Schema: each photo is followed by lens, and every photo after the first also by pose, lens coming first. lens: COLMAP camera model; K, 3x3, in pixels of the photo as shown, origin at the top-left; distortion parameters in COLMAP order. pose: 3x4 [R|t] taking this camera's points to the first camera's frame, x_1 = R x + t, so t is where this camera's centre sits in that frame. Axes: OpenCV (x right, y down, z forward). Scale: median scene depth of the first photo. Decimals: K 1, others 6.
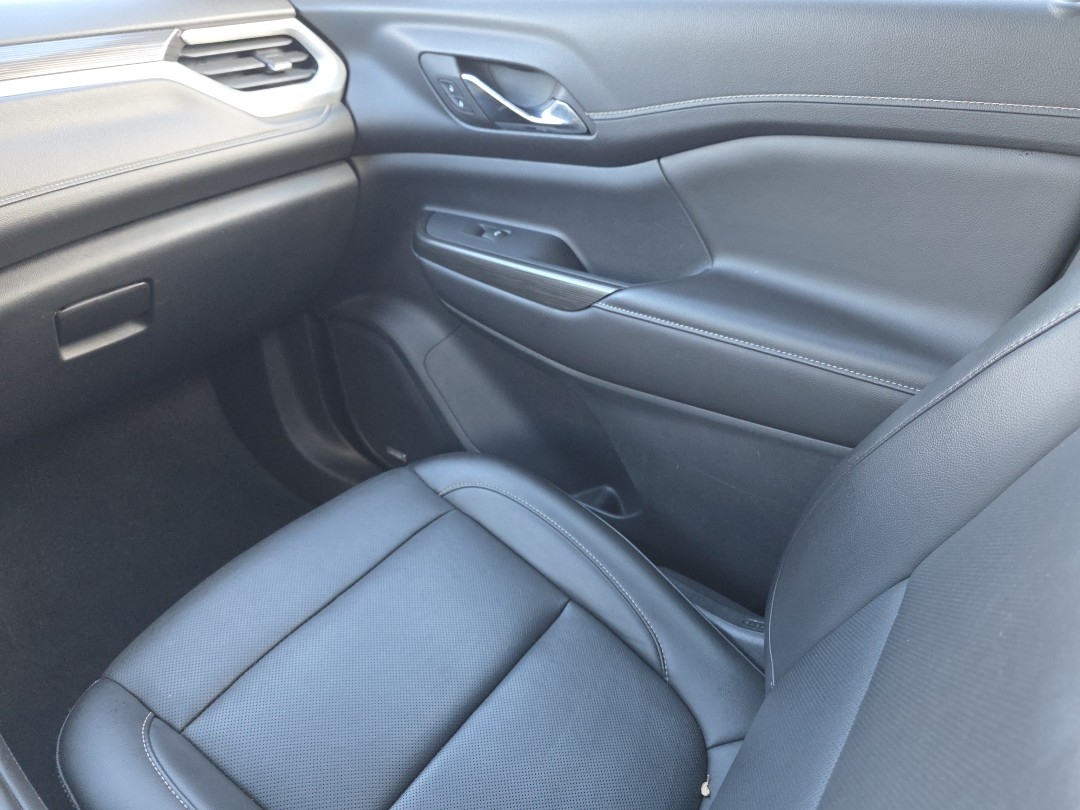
lens RADIAL K [[752.8, 0, 543.5], [0, 752.8, 427.8], [0, 0, 1]] dist [0.034915, -0.040856]
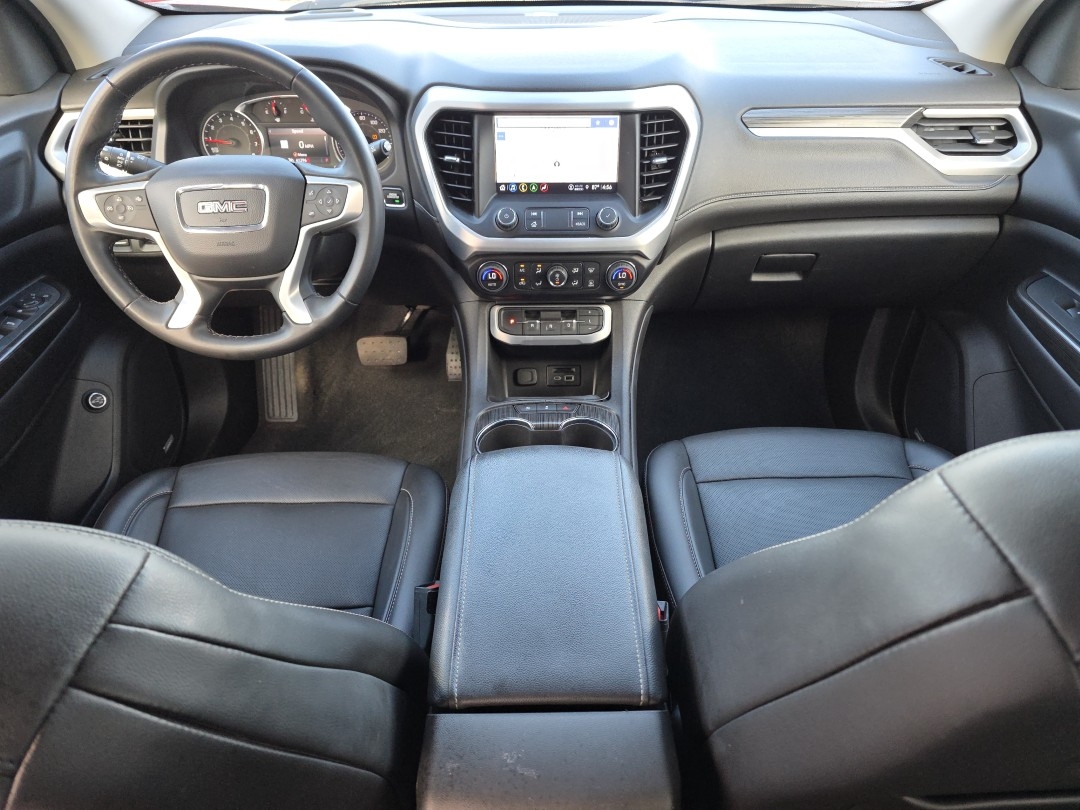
lens RADIAL K [[752.8, 0, 558.1], [0, 752.8, 429.8], [0, 0, 1]] dist [0.034915, -0.040856]
pose [[0.611174, 0.495876, -0.616906, 0.280312], [-0.446386, 0.859584, 0.248705, -0.025628], [0.653610, 0.123376, 0.746708, -0.451595]]
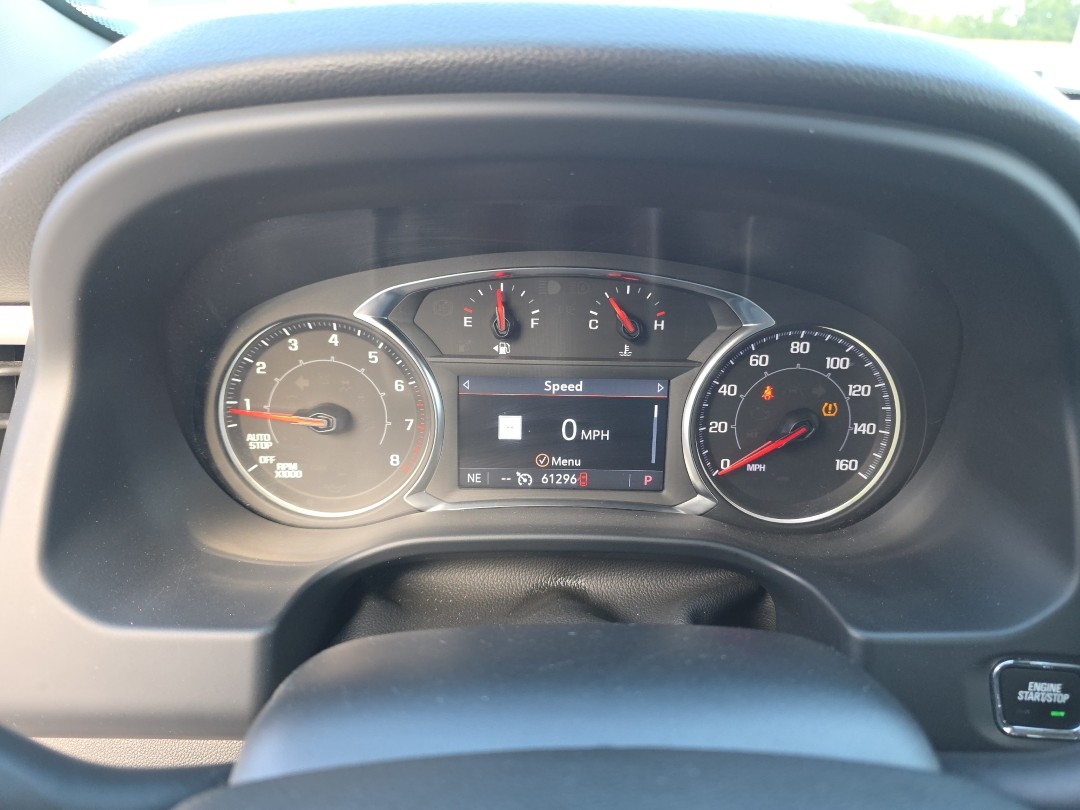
lens RADIAL K [[738.5, 0, 550.1], [0, 738.5, 415.3], [0, 0, 1]] dist [0.042416, -0.012825]
pose [[0.619616, 0.362491, -0.696187, -0.861057], [-0.468434, 0.882472, 0.042573, 0.062007], [0.629798, 0.299739, 0.716597, -0.071738]]
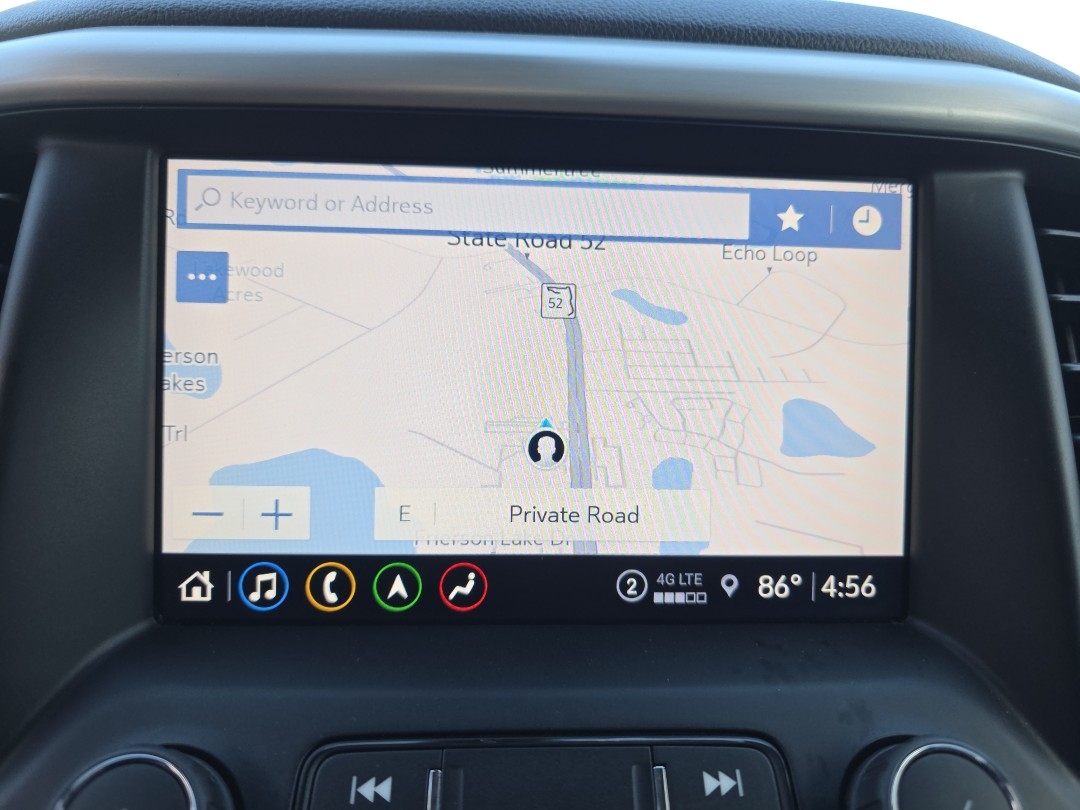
lens RADIAL K [[752.8, 0, 547.3], [0, 752.8, 410.0], [0, 0, 1]] dist [0.034915, -0.040856]
pose [[0.637657, 0.136495, -0.758131, -0.564227], [-0.449815, 0.864934, -0.222610, -0.055541], [0.625349, 0.482968, 0.612929, 0.303203]]
